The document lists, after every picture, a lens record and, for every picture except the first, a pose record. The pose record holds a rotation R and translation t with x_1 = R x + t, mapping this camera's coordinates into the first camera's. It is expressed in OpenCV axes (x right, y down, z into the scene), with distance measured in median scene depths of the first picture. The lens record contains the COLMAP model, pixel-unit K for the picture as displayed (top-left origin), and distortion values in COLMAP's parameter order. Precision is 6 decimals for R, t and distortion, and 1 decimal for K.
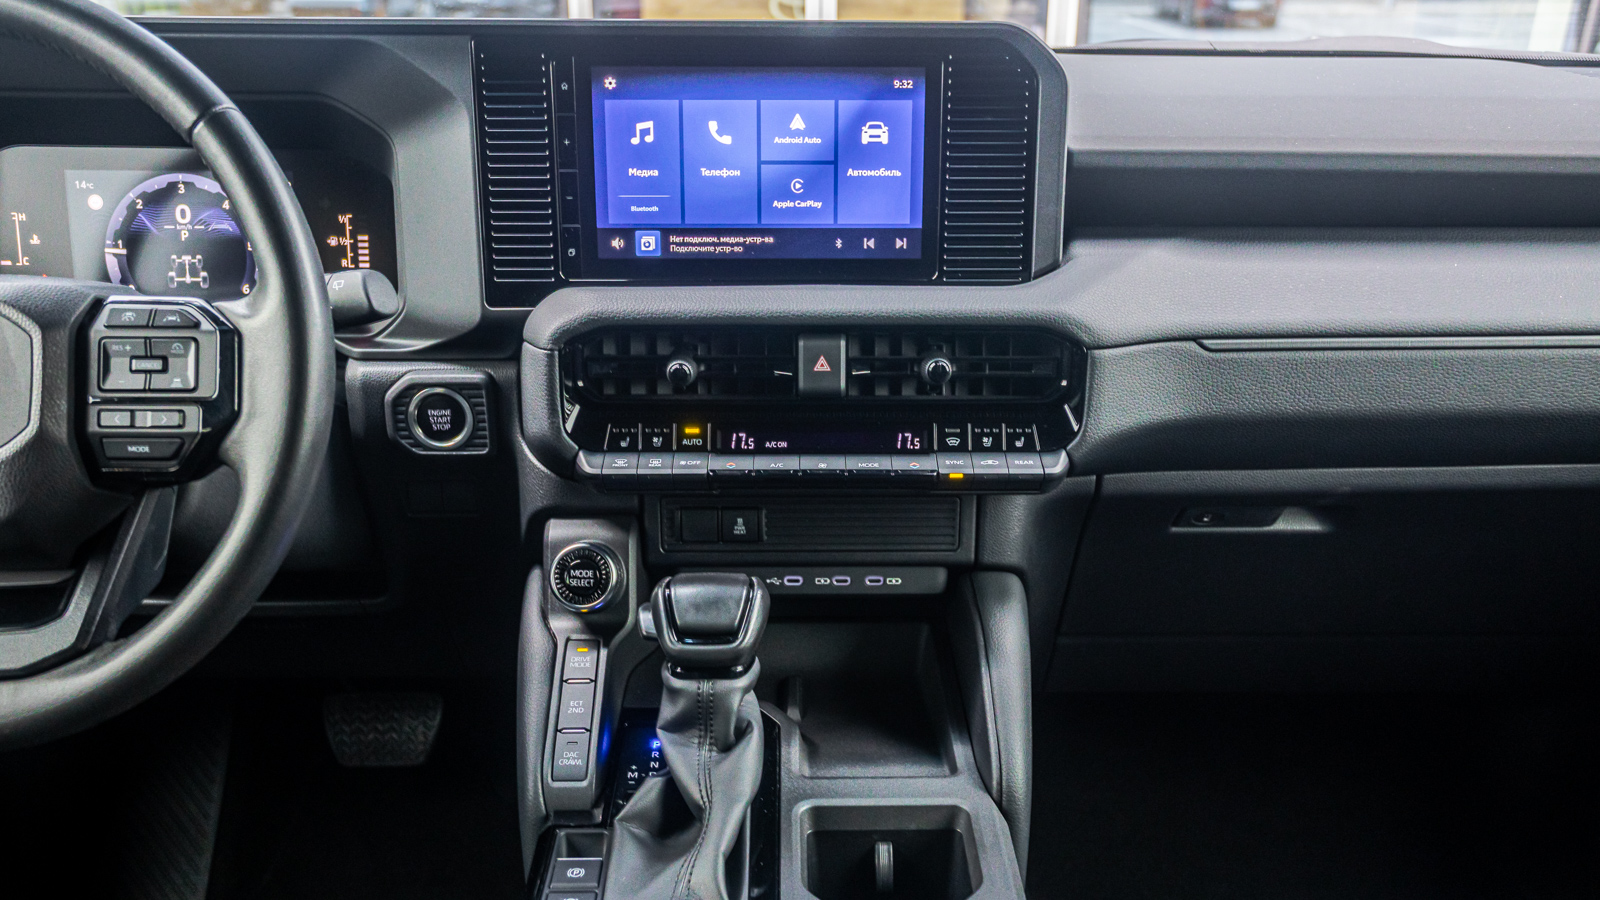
lens RADIAL K [[1253.7, 0, 800.9], [0, 1253.7, 498.4], [0, 0, 1]] dist [0.017582, 0.007043]
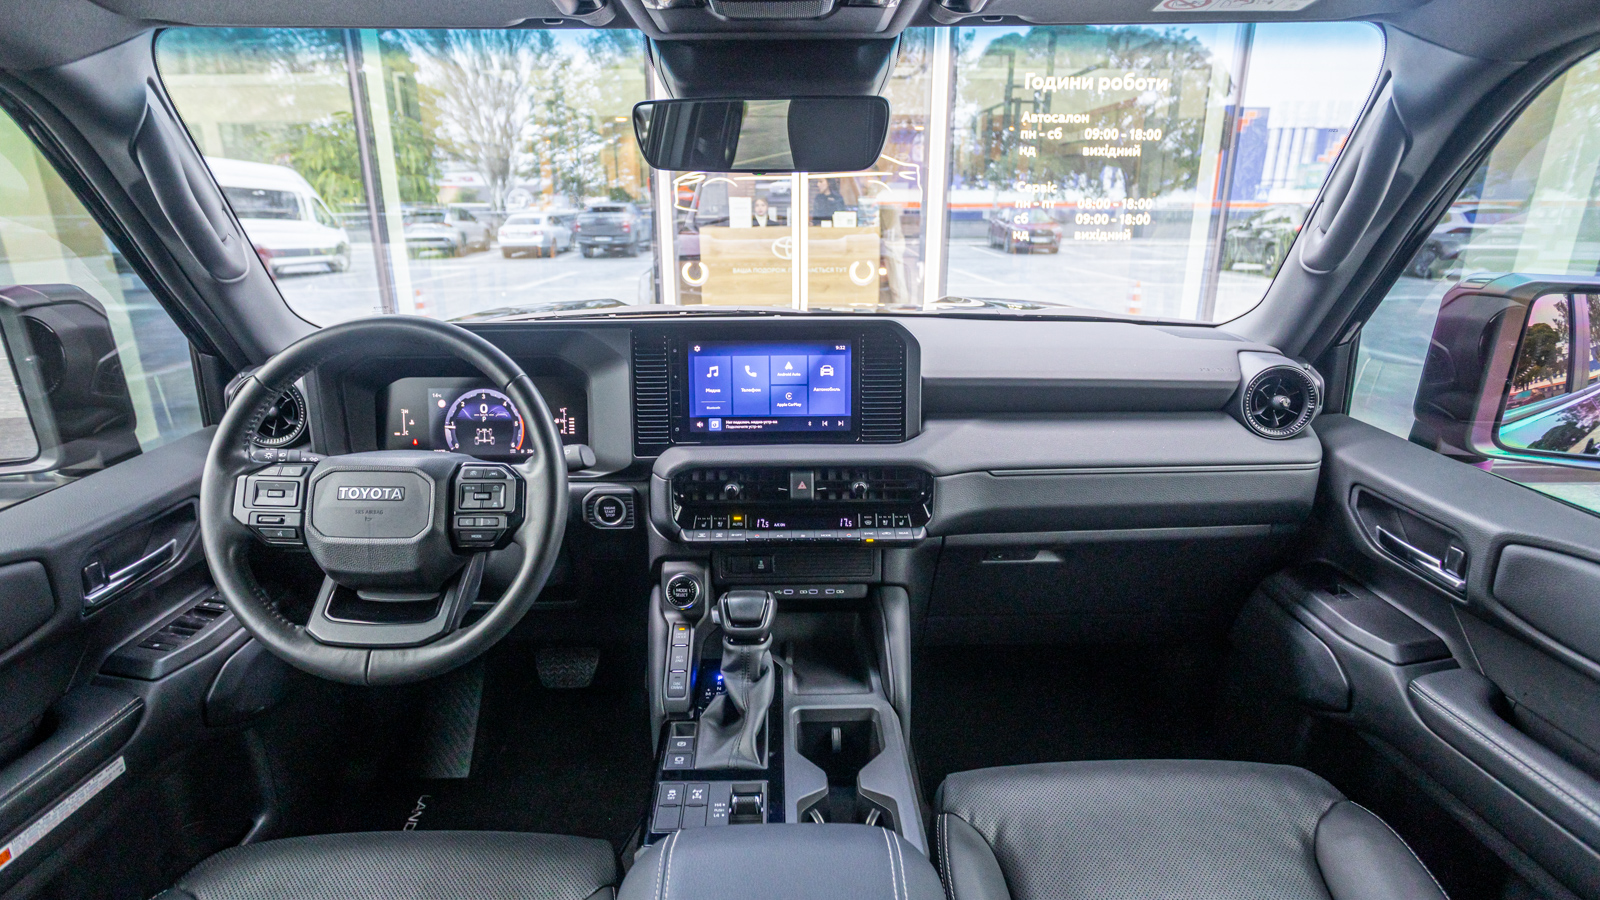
lens RADIAL K [[736.8, 0, 789.1], [0, 736.8, 461.0], [0, 0, 1]] dist [-0.033137, 0.000526]
pose [[0.999960, -0.008568, -0.002373, -0.000894], [0.008335, 0.996323, -0.085273, -0.043730], [0.003095, 0.085250, 0.996355, -0.175406]]
